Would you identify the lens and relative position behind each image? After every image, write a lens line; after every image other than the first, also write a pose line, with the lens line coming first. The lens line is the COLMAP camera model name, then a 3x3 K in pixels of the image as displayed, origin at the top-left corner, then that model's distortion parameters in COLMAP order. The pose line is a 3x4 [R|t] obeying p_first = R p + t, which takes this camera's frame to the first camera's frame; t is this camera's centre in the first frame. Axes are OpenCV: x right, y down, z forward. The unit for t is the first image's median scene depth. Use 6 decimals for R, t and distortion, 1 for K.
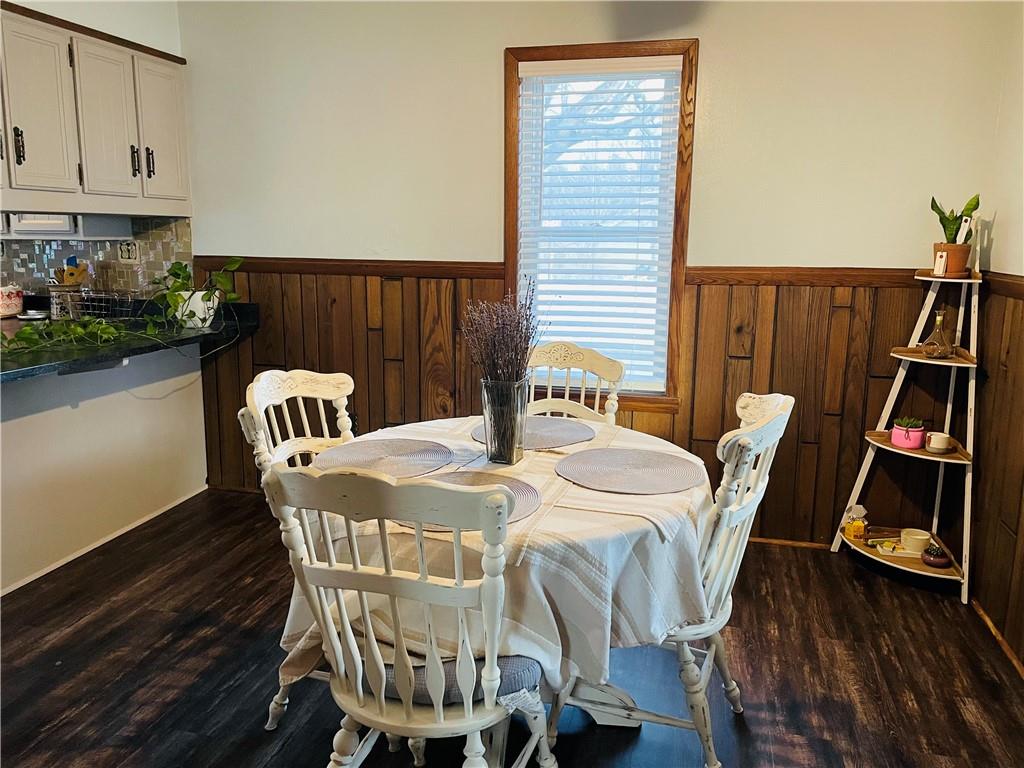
lens RADIAL K [[769.5, 0, 510.0], [0, 769.5, 378.6], [0, 0, 1]] dist [0.074495, -0.094695]
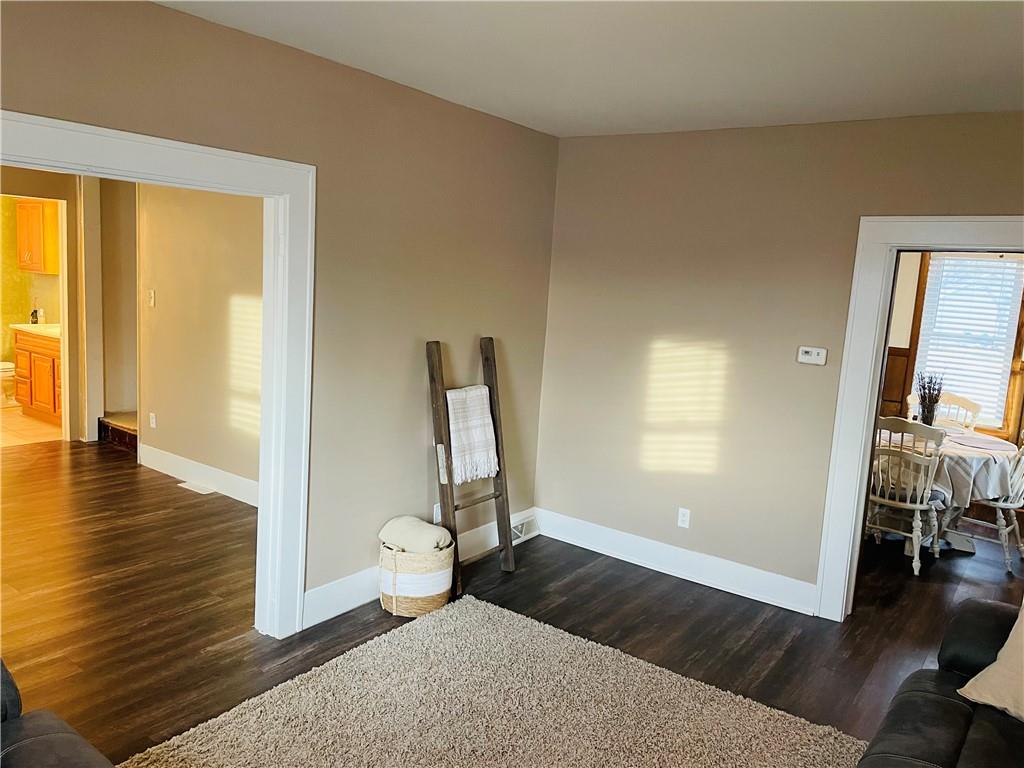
lens RADIAL K [[769.5, 0, 506.2], [0, 769.5, 383.0], [0, 0, 1]] dist [0.074495, -0.094695]
pose [[0.925947, 0.098466, -0.364592, -0.464719], [-0.115809, 0.992932, -0.025955, 0.208149], [0.359459, 0.066256, 0.930806, -2.409783]]
